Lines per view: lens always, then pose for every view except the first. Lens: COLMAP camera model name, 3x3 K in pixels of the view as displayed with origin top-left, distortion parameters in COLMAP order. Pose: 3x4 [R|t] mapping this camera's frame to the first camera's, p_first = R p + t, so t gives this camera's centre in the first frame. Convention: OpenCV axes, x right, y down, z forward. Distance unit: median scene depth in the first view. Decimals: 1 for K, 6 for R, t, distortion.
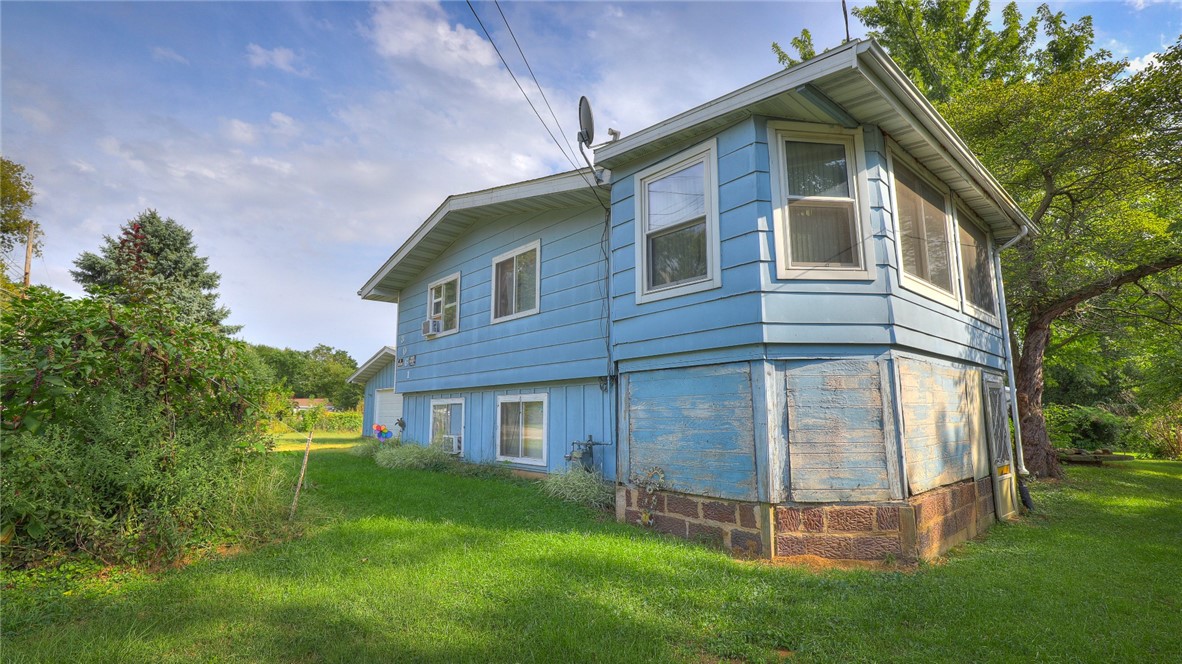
lens RADIAL K [[541.5, 0, 588.3], [0, 541.5, 330.1], [0, 0, 1]] dist [-0.025285, 0.004162]
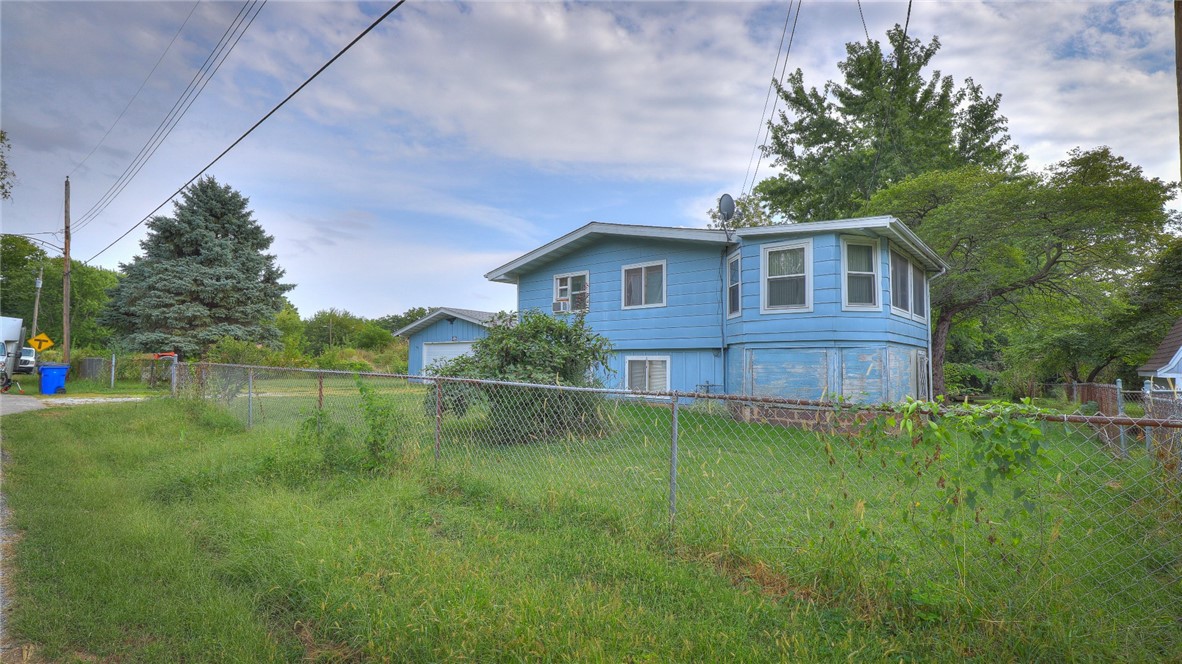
lens RADIAL K [[541.5, 0, 592.5], [0, 541.5, 336.6], [0, 0, 1]] dist [-0.025285, 0.004162]
pose [[0.991306, 0.016739, 0.130506, -0.463015], [-0.030457, 0.994127, 0.103845, -0.092268], [-0.128001, -0.106917, 0.985994, -0.515004]]
